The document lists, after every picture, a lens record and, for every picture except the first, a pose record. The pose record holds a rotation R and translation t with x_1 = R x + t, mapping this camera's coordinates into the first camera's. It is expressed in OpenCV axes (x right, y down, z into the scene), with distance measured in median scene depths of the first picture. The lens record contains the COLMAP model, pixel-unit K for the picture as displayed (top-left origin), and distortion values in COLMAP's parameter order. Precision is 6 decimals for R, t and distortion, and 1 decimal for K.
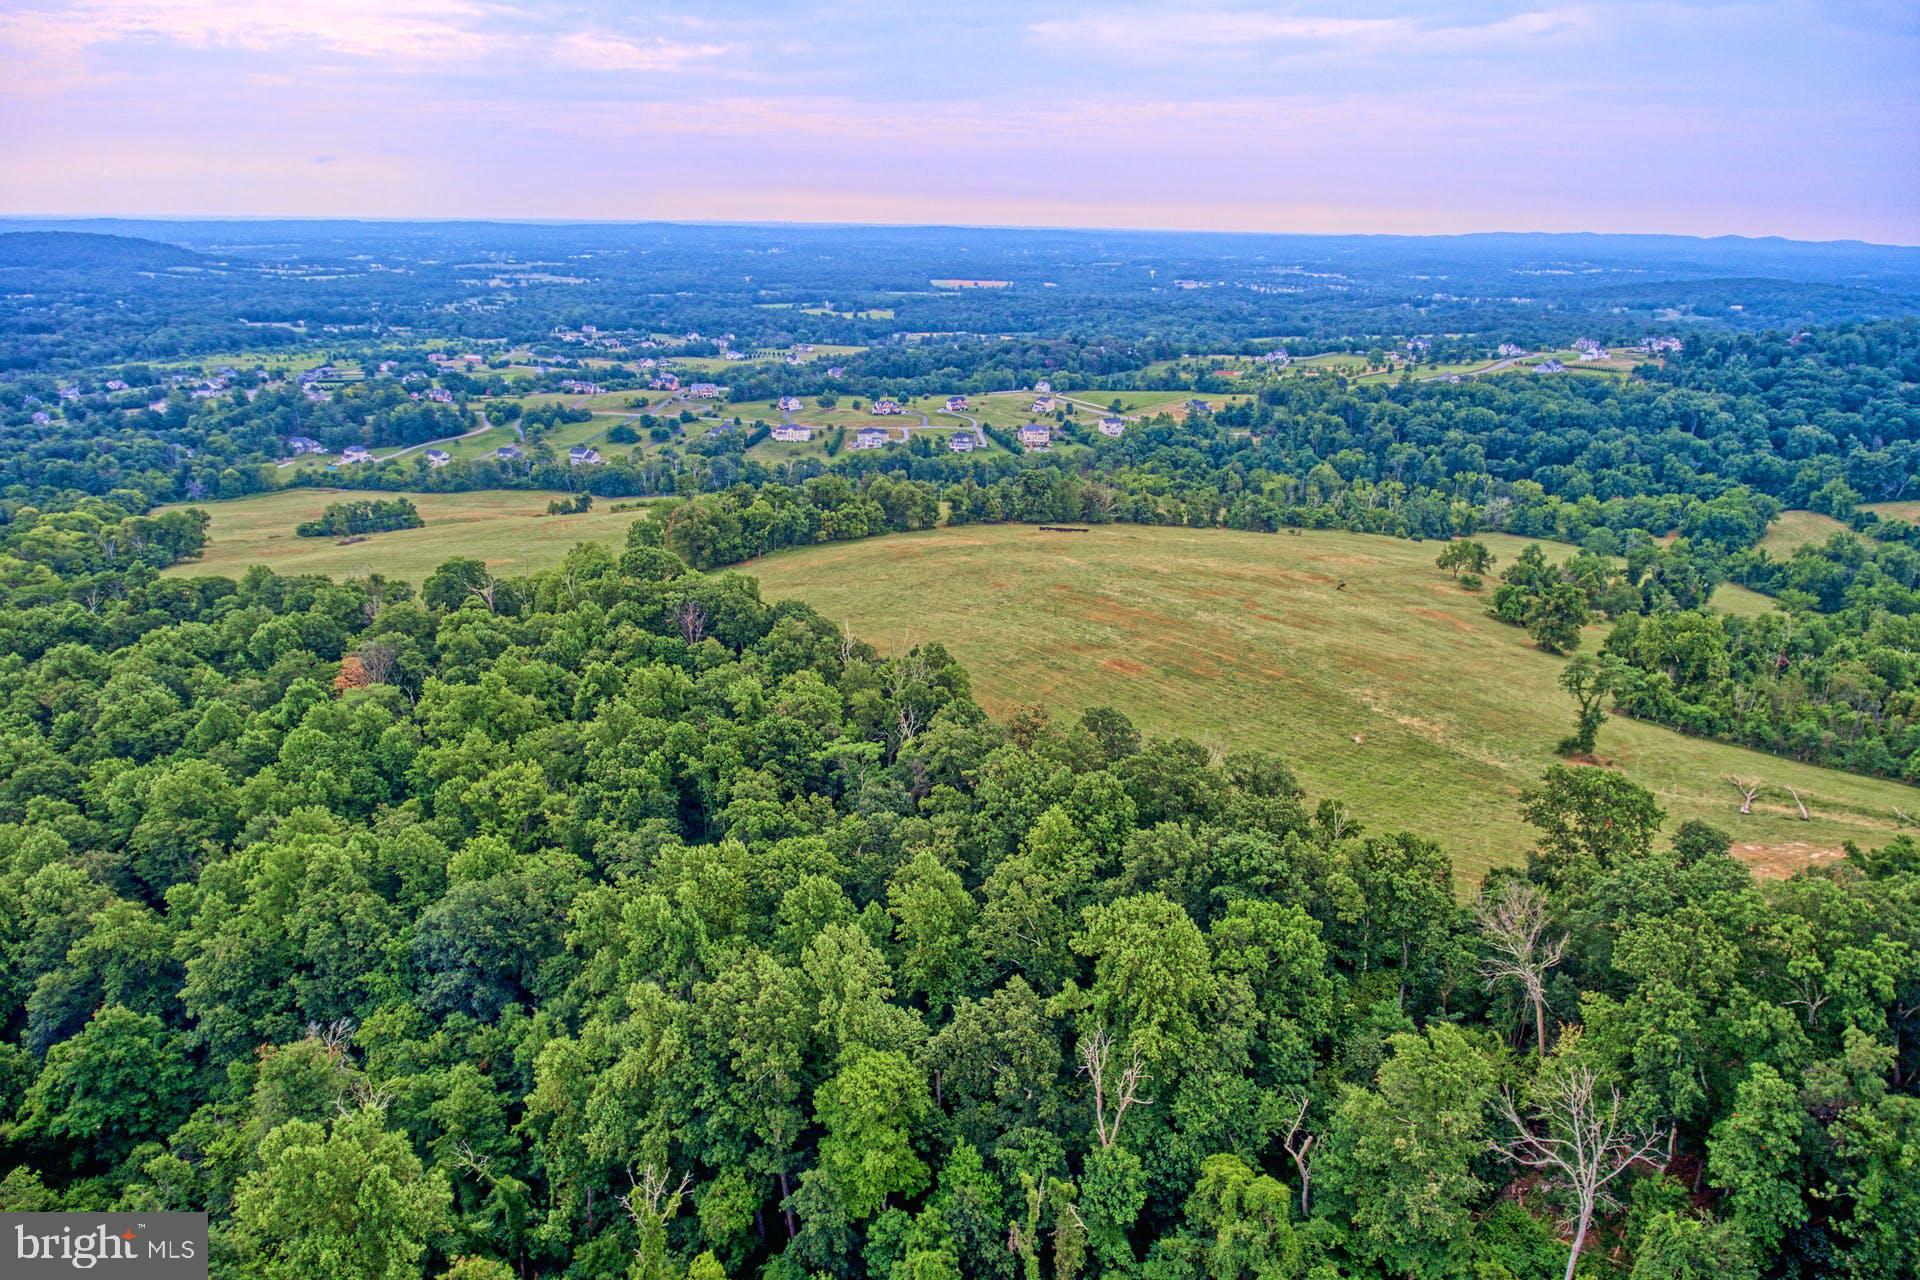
lens RADIAL K [[1117.7, 0, 954.1], [0, 1117.7, 581.7], [0, 0, 1]] dist [-0.021956, 0.001303]
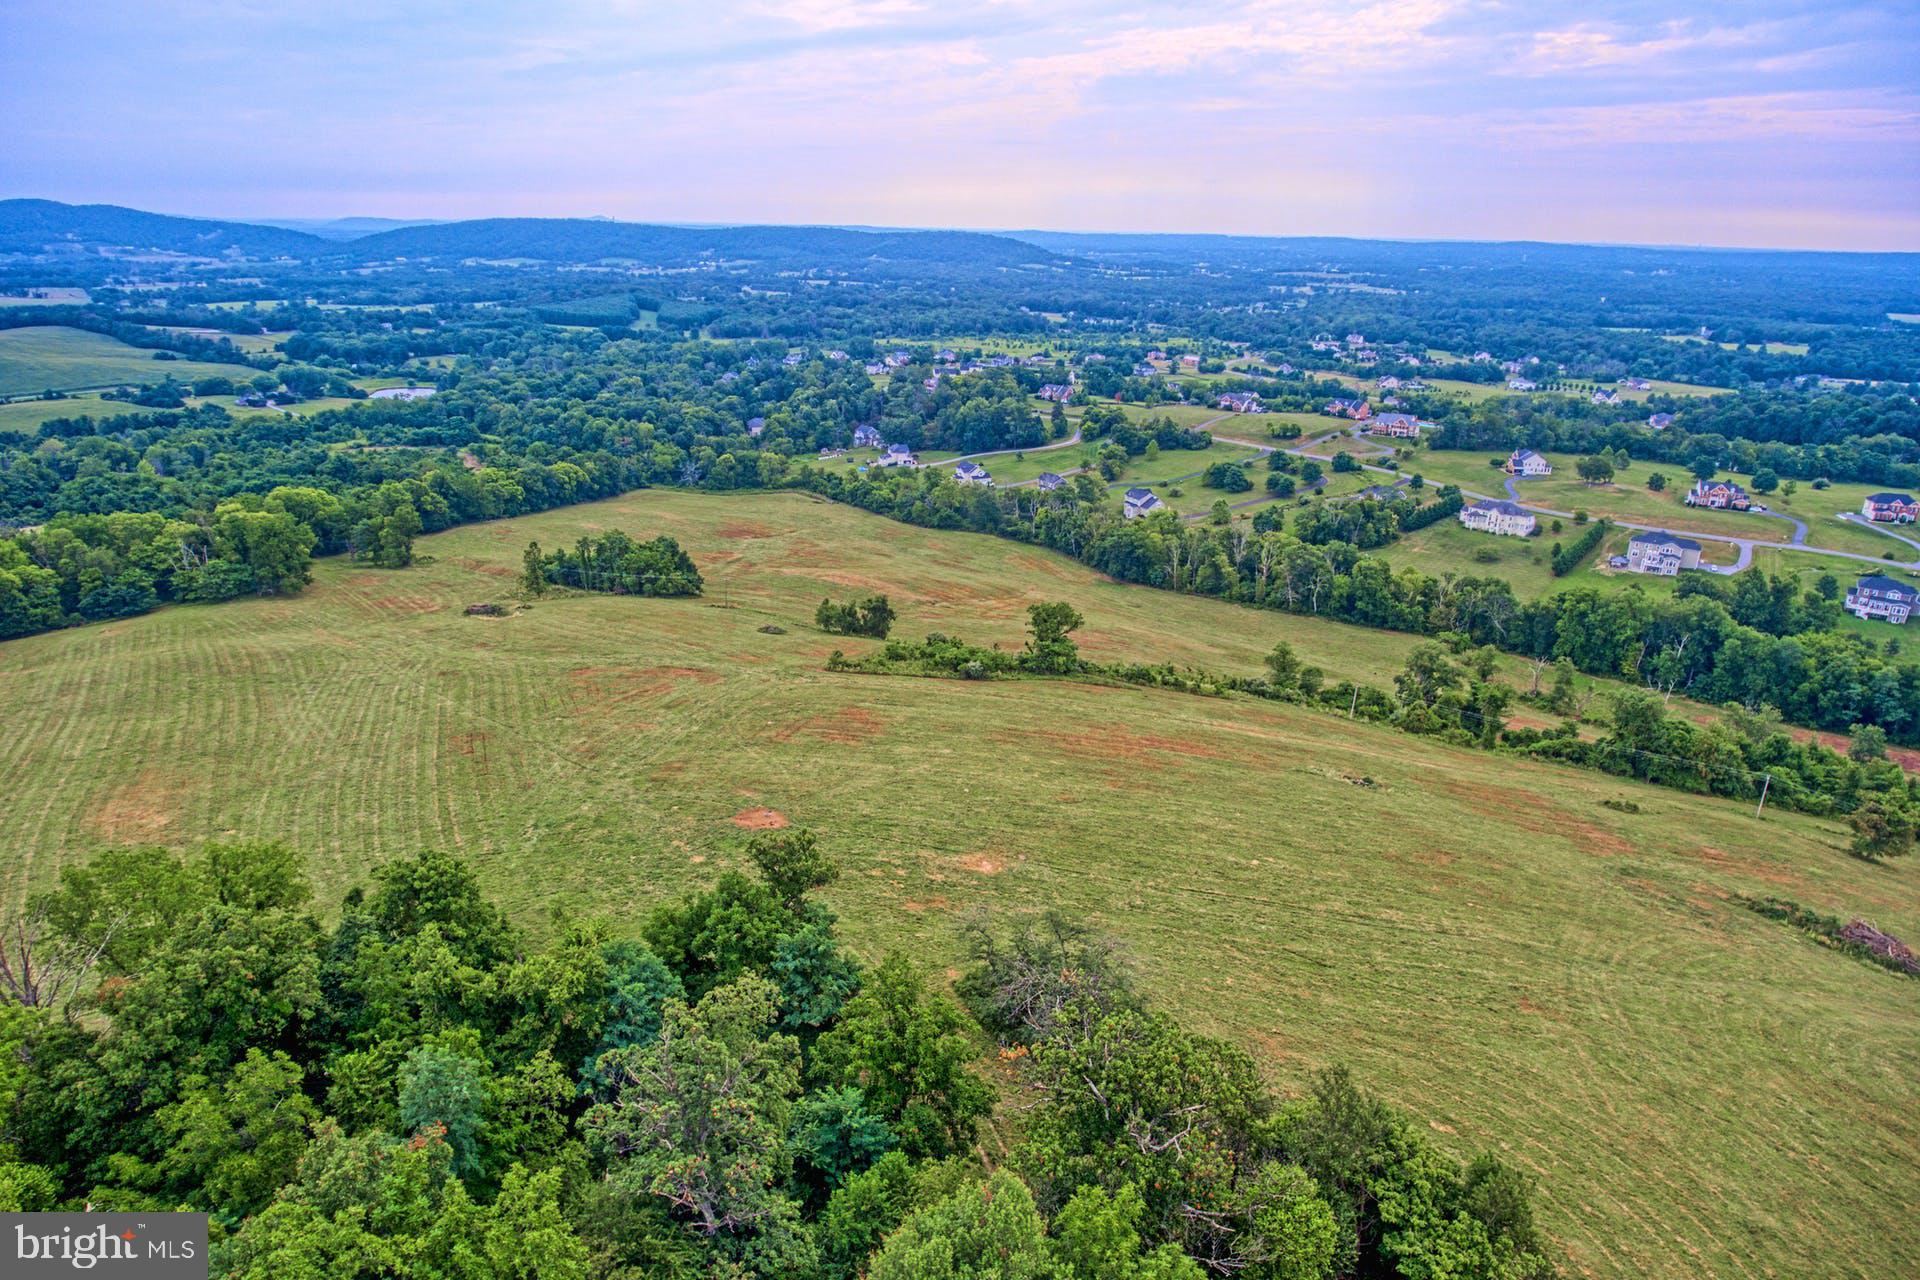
lens RADIAL K [[1120.3, 0, 950.1], [0, 1120.3, 617.9], [0, 0, 1]] dist [-0.022284, 0.001736]
pose [[0.758645, 0.212377, -0.615917, -0.001999], [-0.204469, 0.975226, 0.084422, -0.067656], [0.618588, 0.061890, 0.783274, 0.362468]]
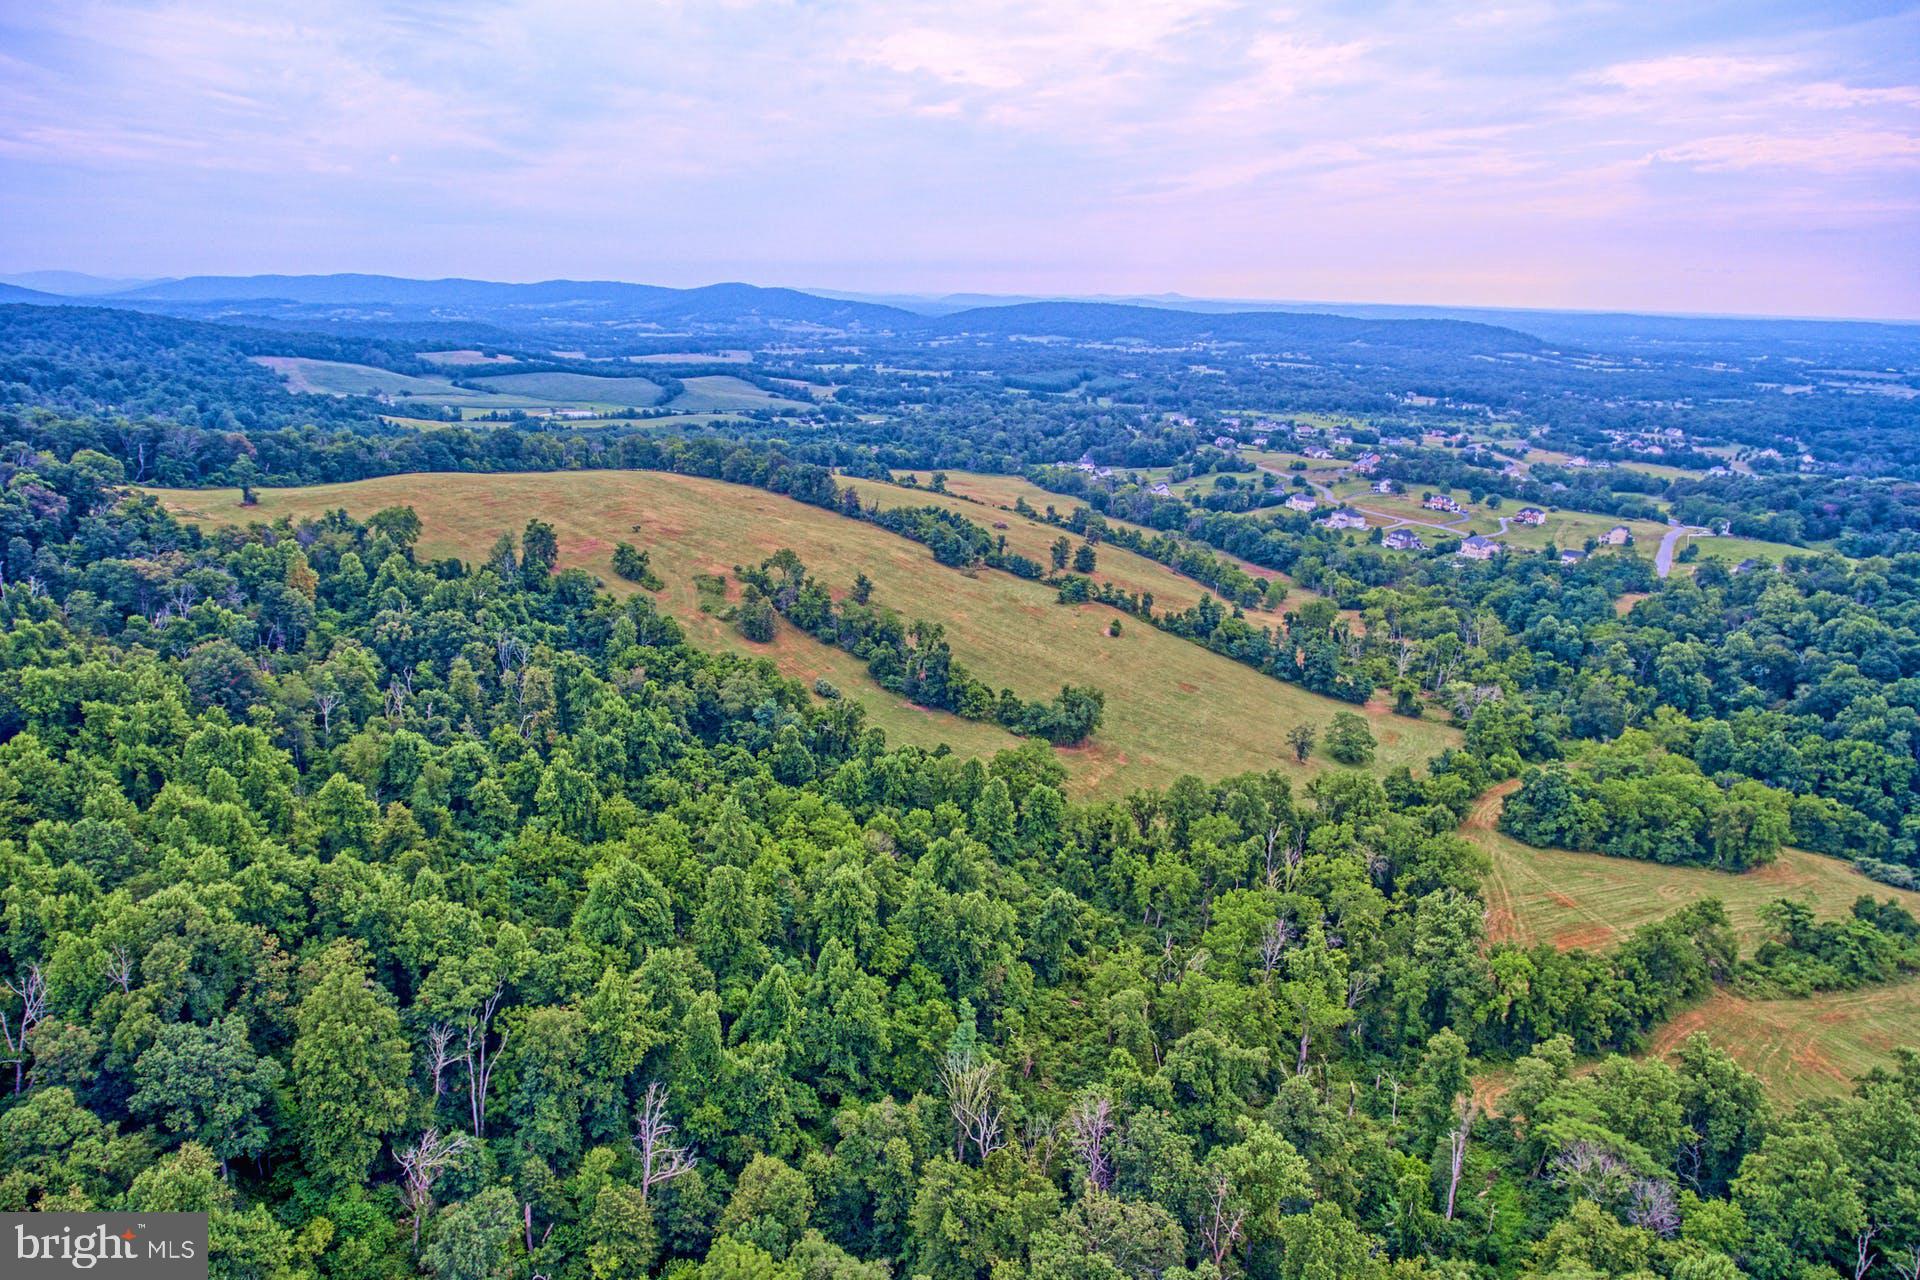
lens RADIAL K [[1117.7, 0, 954.1], [0, 1117.7, 581.7], [0, 0, 1]] dist [-0.021956, 0.001303]
pose [[0.374396, 0.223569, -0.899914, 0.605320], [-0.297107, 0.948256, 0.111971, -0.072468], [0.878382, 0.225449, 0.421447, 0.256889]]
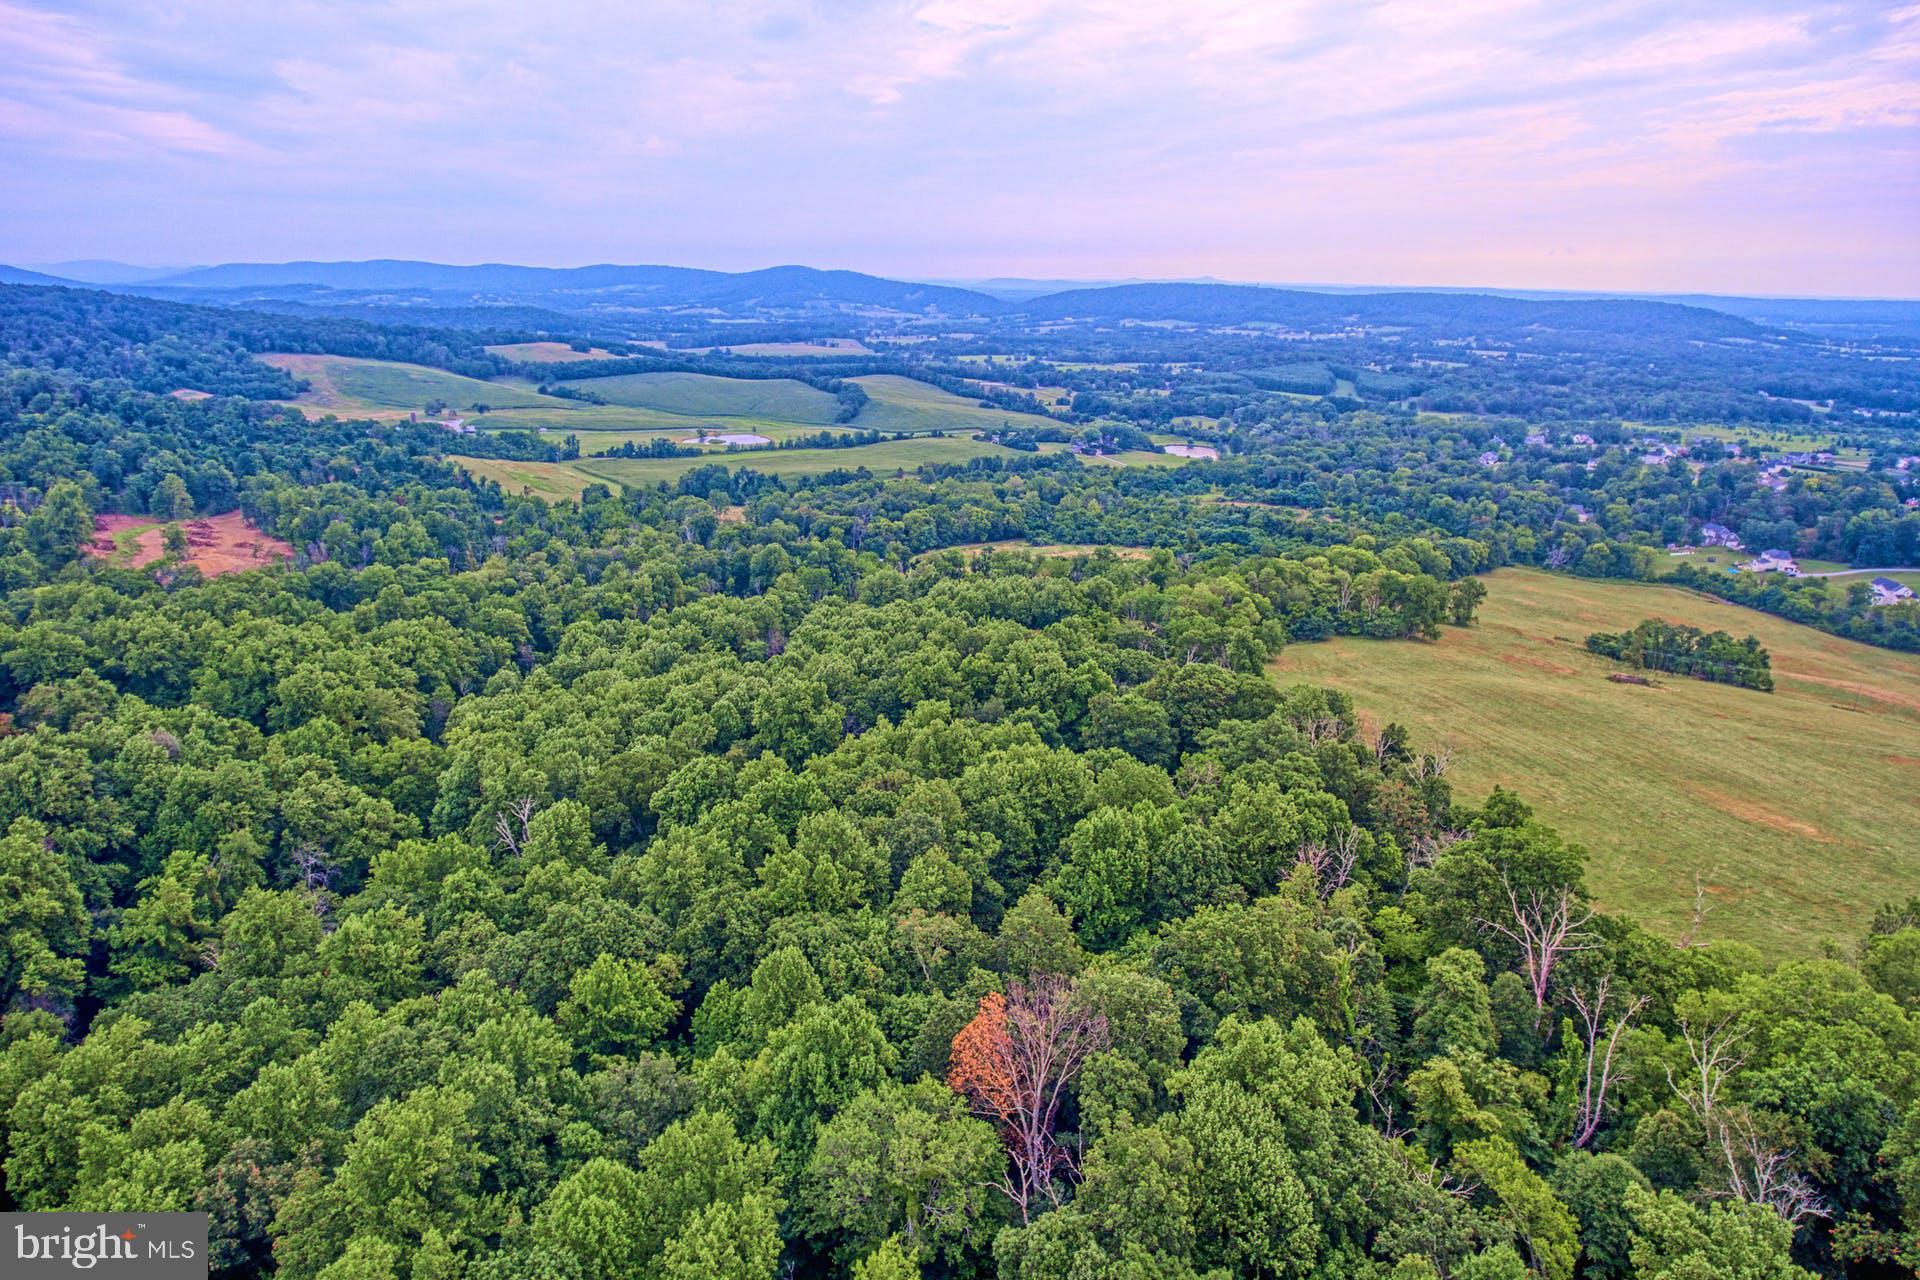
lens RADIAL K [[1117.7, 0, 954.1], [0, 1117.7, 581.7], [0, 0, 1]] dist [-0.021956, 0.001303]
pose [[0.351464, 0.235113, -0.906198, -0.047008], [-0.294642, 0.946544, 0.131306, -0.031355], [0.888628, 0.220855, 0.401950, 0.182989]]
